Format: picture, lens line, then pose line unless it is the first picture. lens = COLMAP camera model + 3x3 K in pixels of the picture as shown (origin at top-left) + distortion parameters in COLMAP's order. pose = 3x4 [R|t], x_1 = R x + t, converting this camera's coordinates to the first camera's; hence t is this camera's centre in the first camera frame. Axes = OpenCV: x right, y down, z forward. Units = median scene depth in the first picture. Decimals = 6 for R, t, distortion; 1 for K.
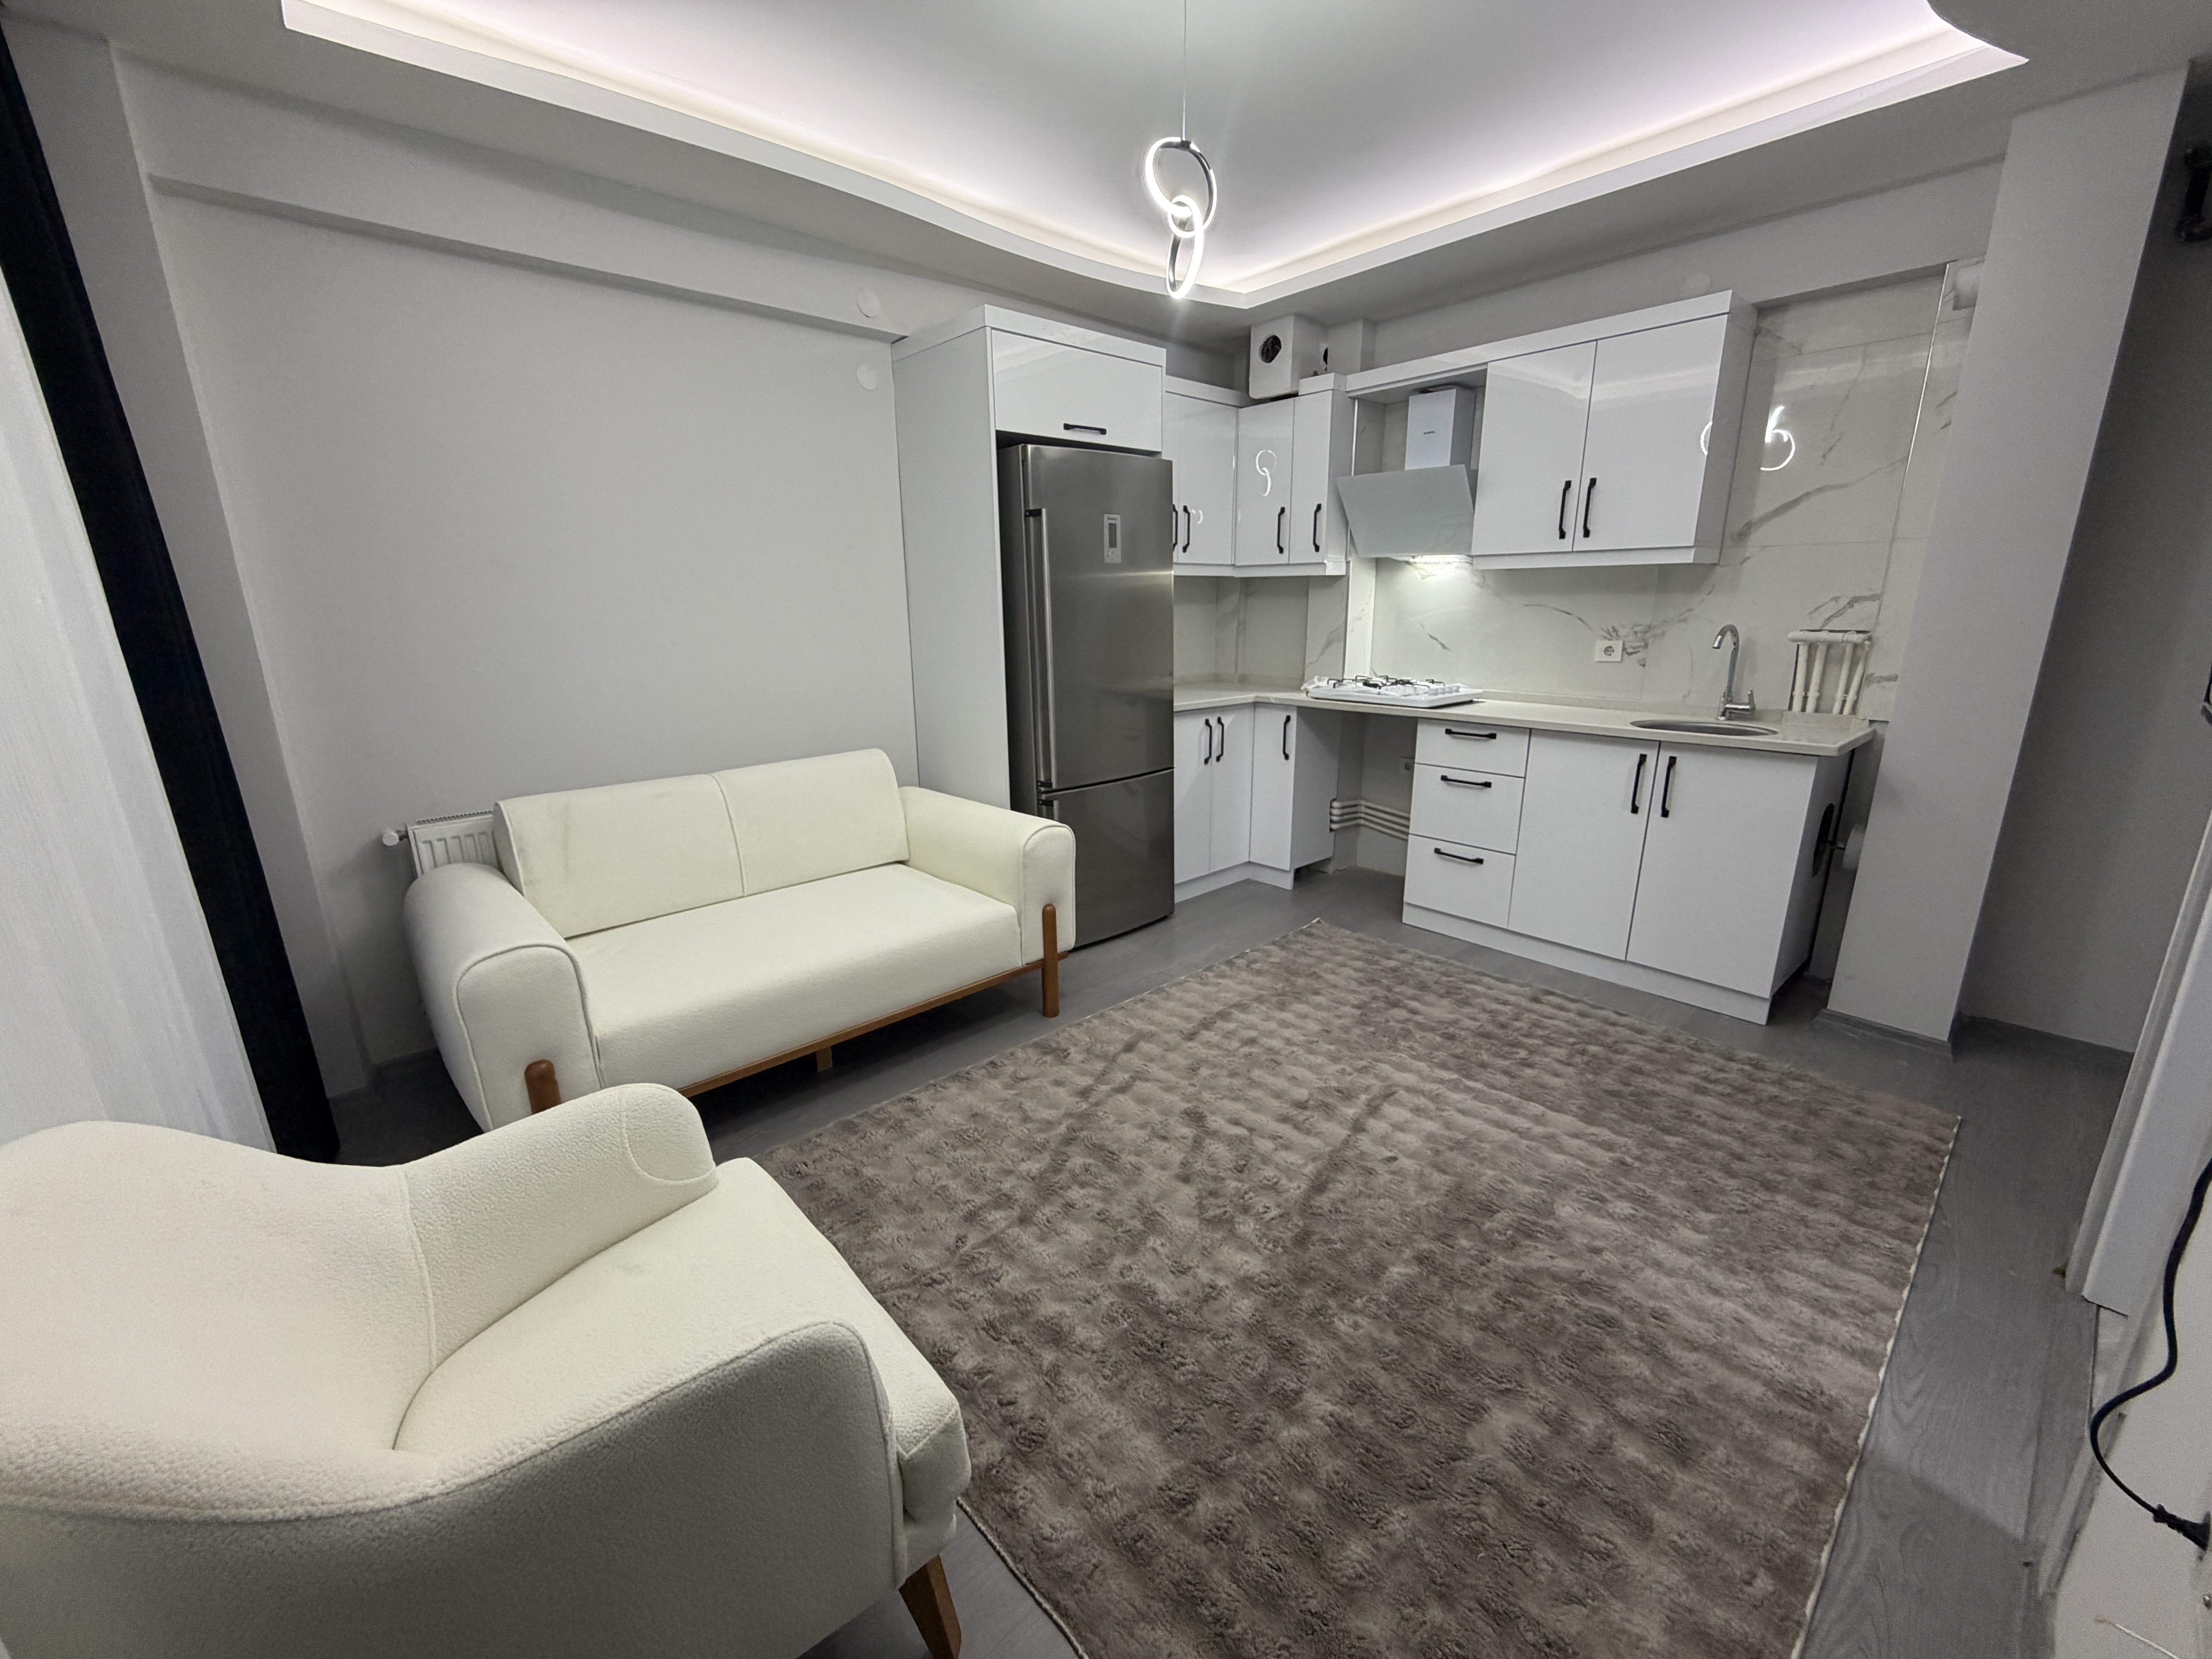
lens RADIAL K [[883.9, 0, 1099.9], [0, 883.9, 827.8], [0, 0, 1]] dist [-0.000290, 0.000157]
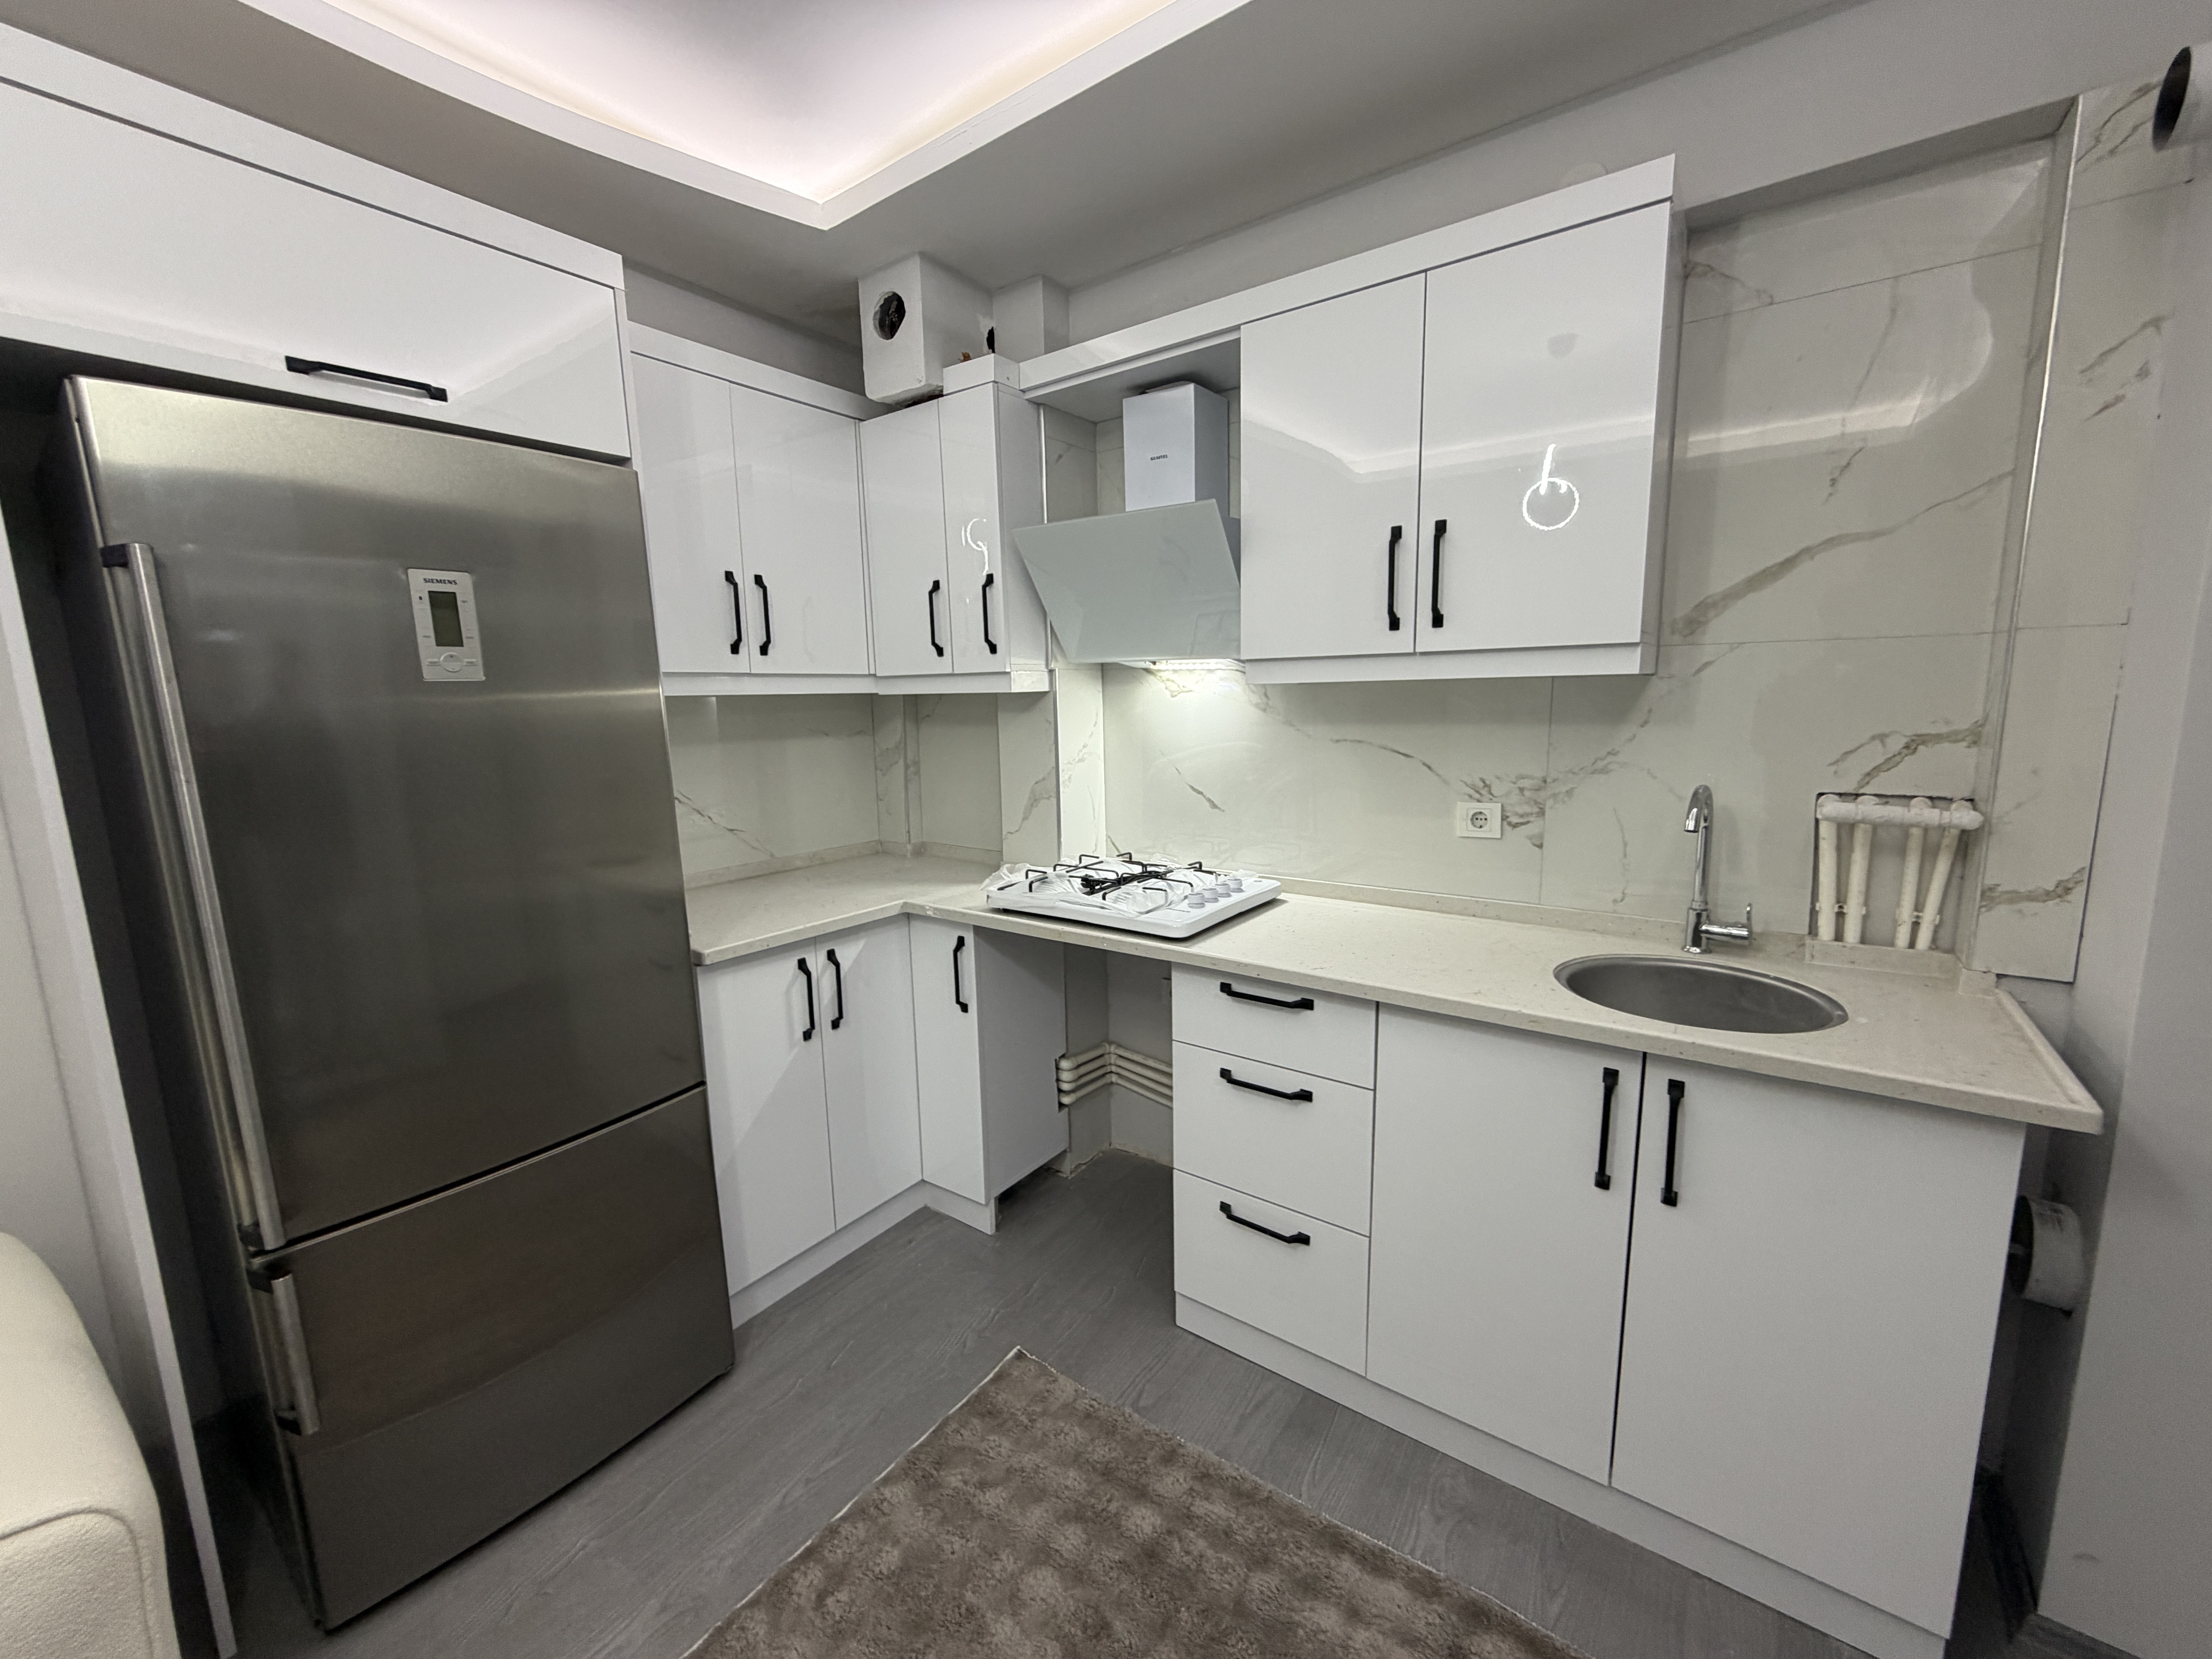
lens RADIAL K [[881.4, 0, 1100.0], [0, 881.4, 827.4], [0, 0, 1]] dist [0.000007, 0.000323]
pose [[0.977798, -0.042036, 0.205288, 0.244733], [0.063786, 0.992889, -0.100508, -0.174613], [-0.199604, 0.111371, 0.973527, 0.556474]]
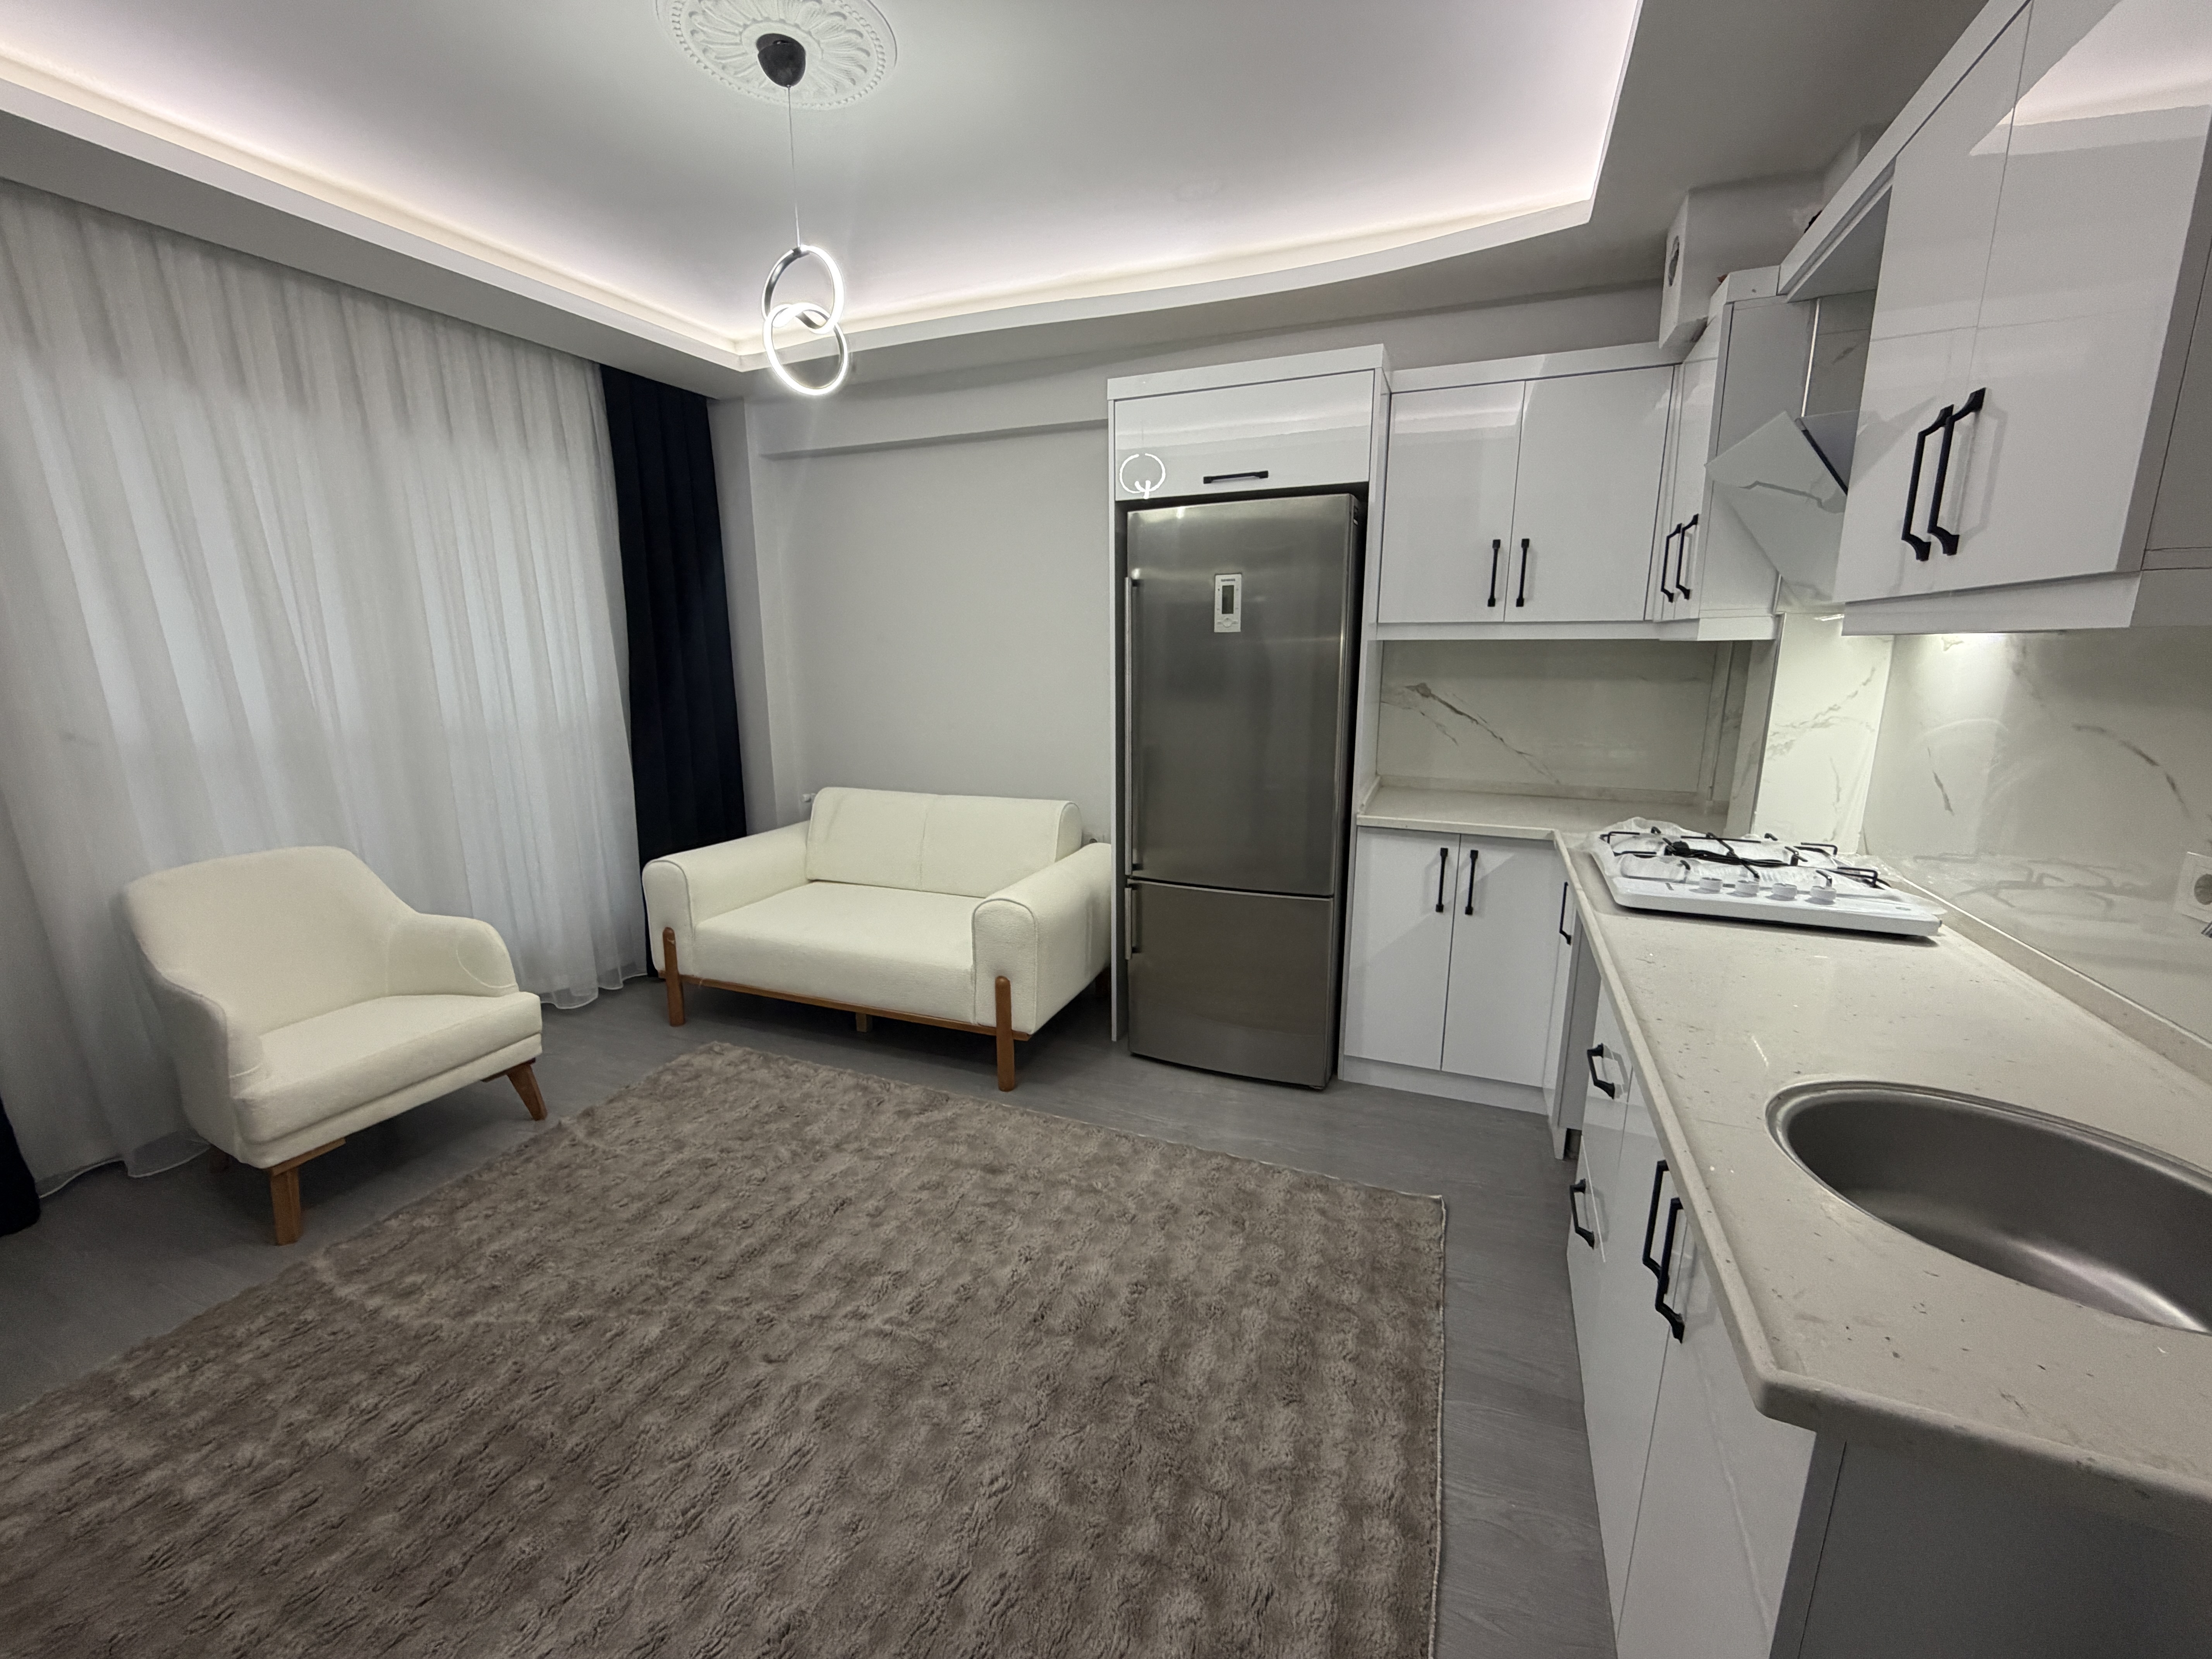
lens RADIAL K [[881.3, 0, 1099.8], [0, 881.3, 830.3], [0, 0, 1]] dist [0.000214, -0.000033]
pose [[0.431246, 0.192915, -0.881369, 0.775564], [-0.228428, 0.968391, 0.100194, -0.183971], [0.872839, 0.158121, 0.461682, 0.571595]]
